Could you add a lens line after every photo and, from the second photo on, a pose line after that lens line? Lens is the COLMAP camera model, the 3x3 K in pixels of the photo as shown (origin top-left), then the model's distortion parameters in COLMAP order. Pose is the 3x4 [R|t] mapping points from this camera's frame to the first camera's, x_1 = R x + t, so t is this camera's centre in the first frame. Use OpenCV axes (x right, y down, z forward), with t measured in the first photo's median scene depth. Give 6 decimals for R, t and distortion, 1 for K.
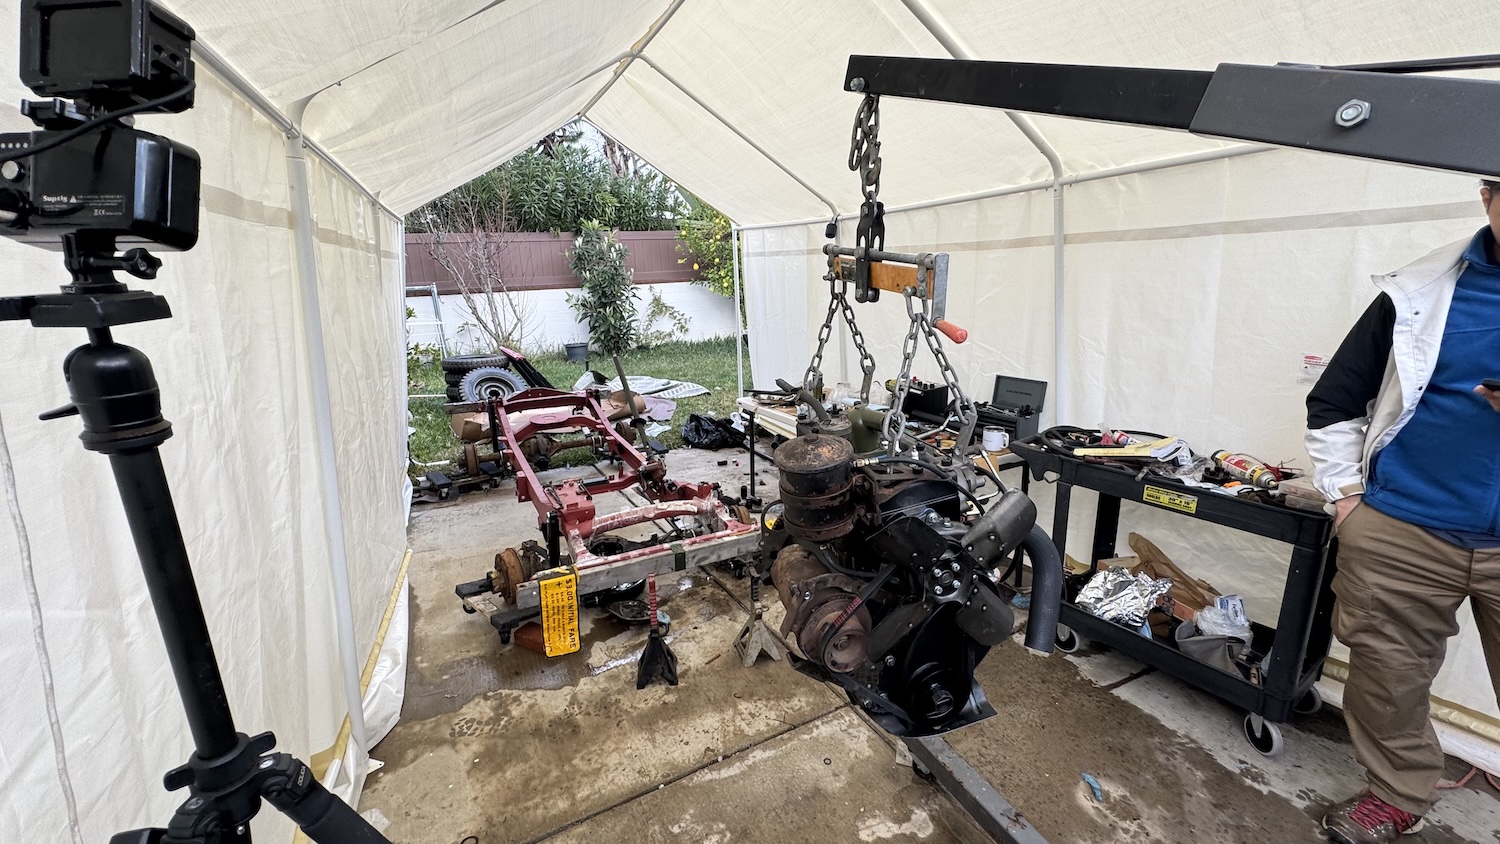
lens RADIAL K [[602.2, 0, 748.0], [0, 602.2, 420.9], [0, 0, 1]] dist [-0.000256, 0.000009]
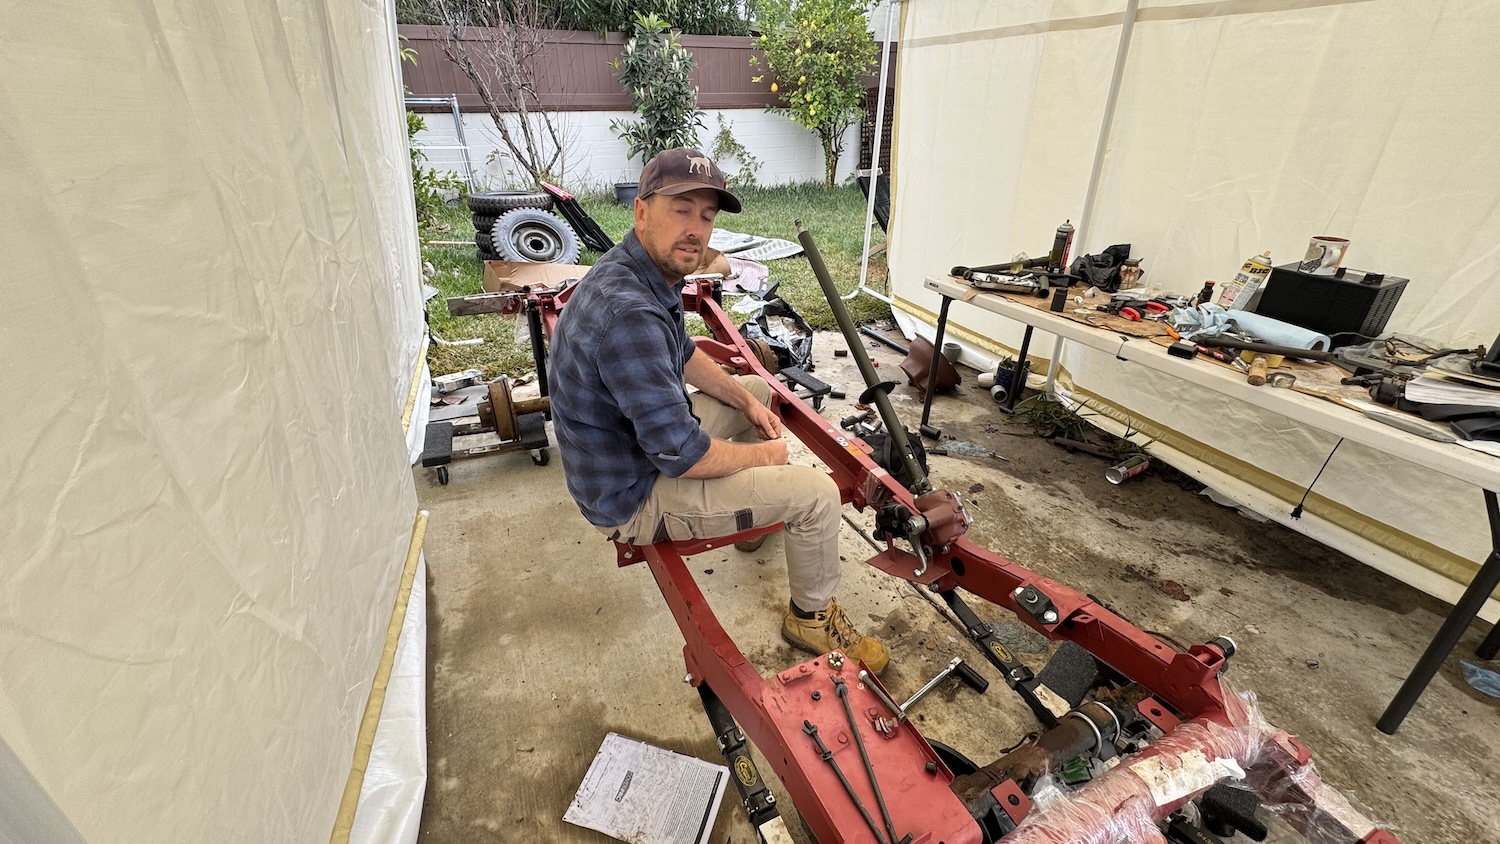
lens RADIAL K [[602.2, 0, 756.3], [0, 602.2, 413.4], [0, 0, 1]] dist [-0.000256, 0.000009]
pose [[0.997895, 0.053671, -0.036399, -0.070042], [-0.044328, 0.974214, 0.221227, -0.012210], [0.047334, -0.219148, 0.974543, 0.148516]]
